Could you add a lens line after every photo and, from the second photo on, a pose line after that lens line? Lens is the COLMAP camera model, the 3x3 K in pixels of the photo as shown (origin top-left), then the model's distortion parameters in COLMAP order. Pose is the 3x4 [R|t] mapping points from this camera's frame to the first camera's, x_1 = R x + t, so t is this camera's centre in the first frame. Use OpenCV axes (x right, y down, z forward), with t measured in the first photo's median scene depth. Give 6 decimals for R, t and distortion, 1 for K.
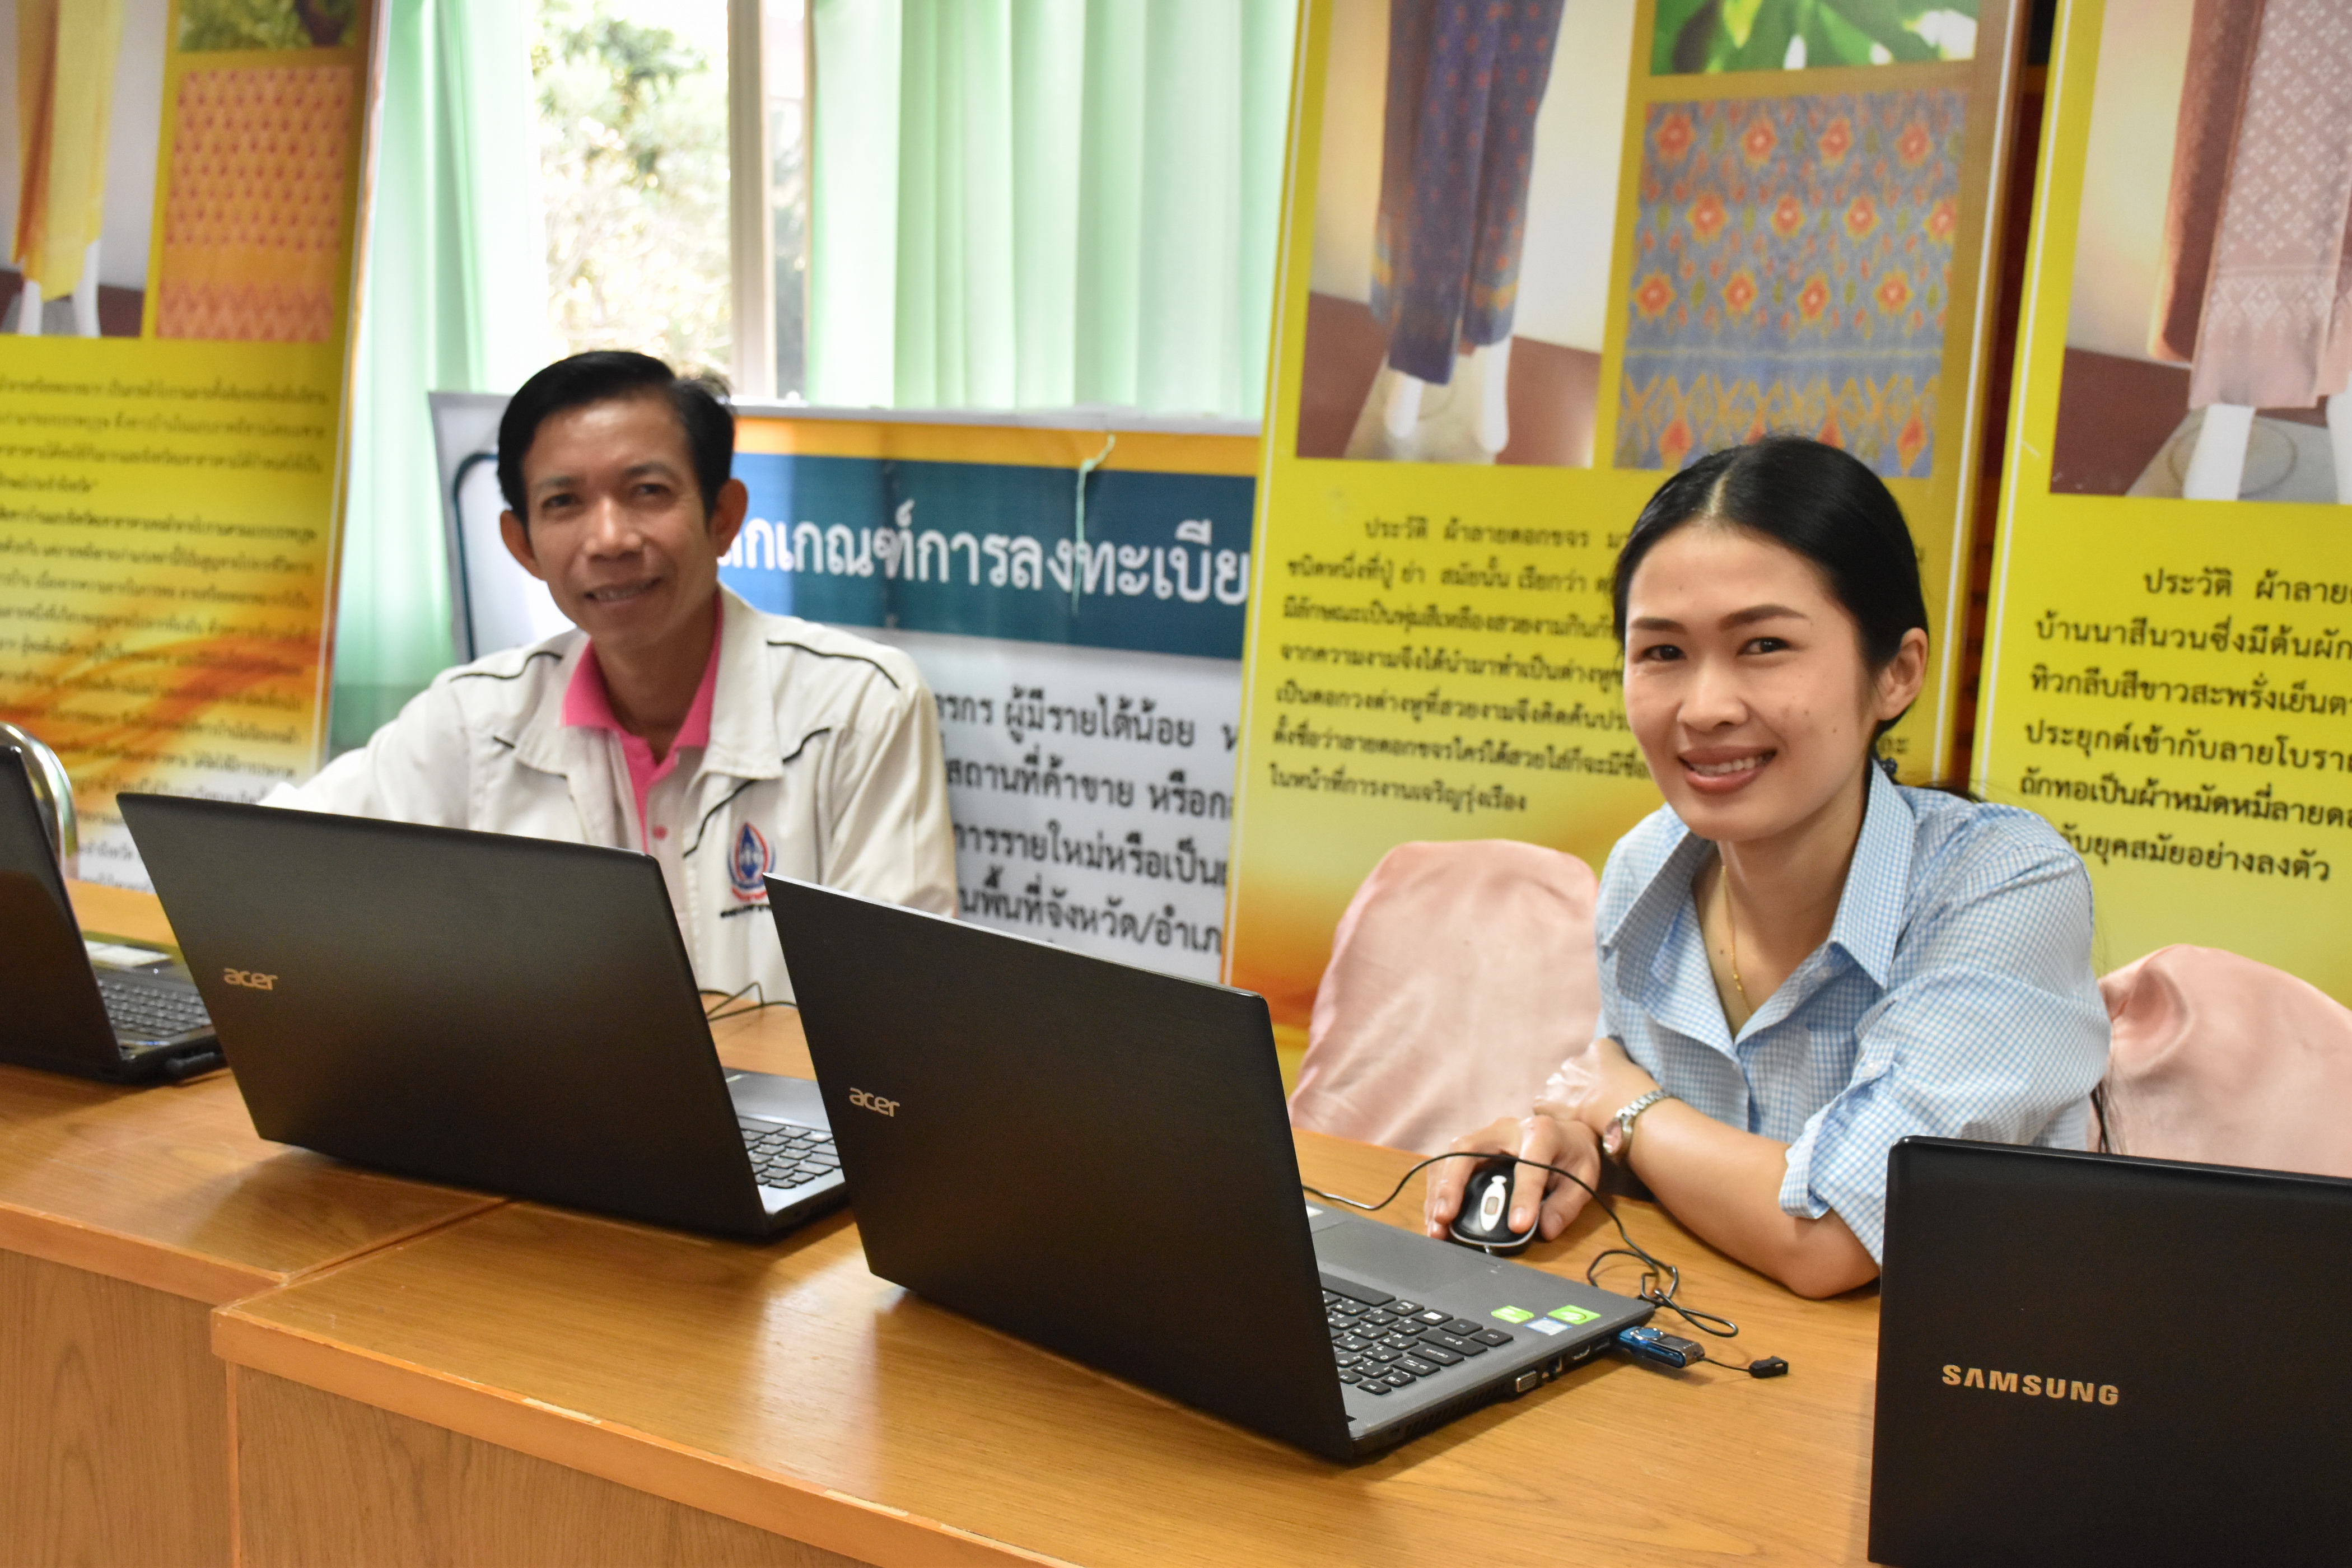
lens RADIAL K [[2786.6, 0, 1167.6], [0, 2786.6, 790.1], [0, 0, 1]] dist [0.090087, 0.000000]
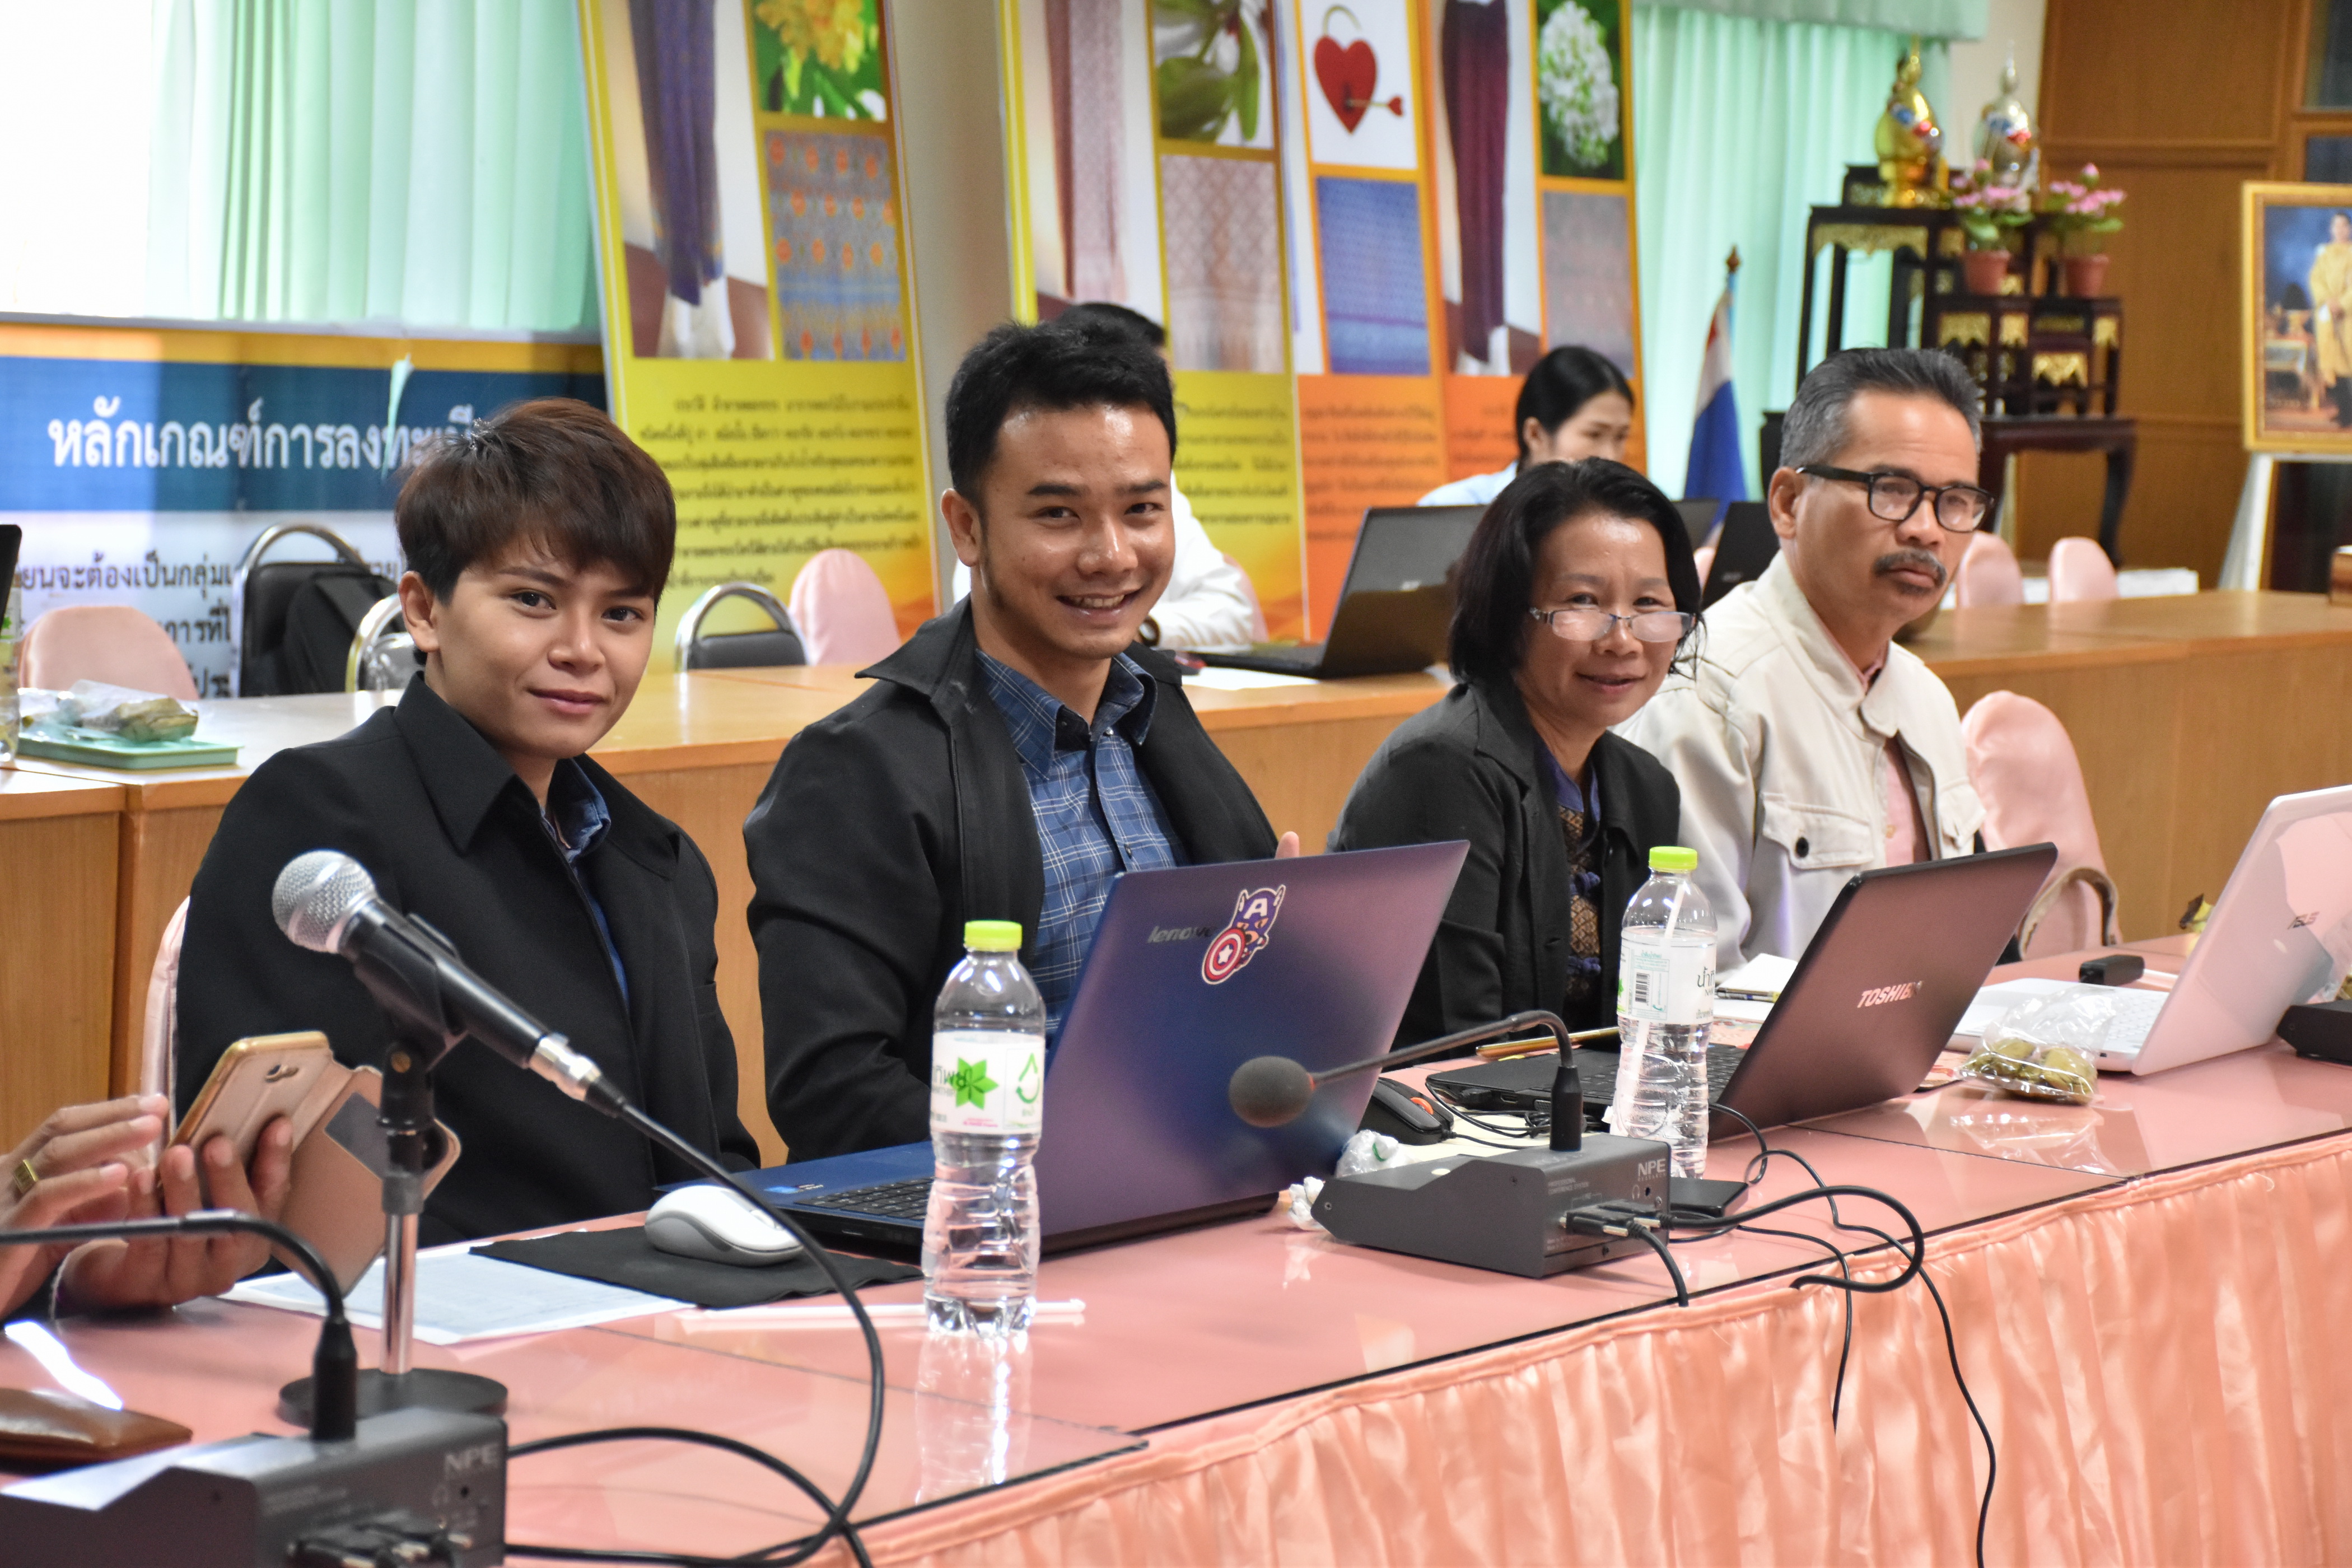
lens RADIAL K [[5260.4, 0, 1187.1], [0, 5260.4, 776.6], [0, 0, 1]] dist [0.560290, 0.000000]
pose [[0.074357, -0.106321, 0.991548, -2.724887], [0.119979, 0.988032, 0.096946, -0.140784], [-0.989988, 0.111757, 0.086223, 0.525252]]
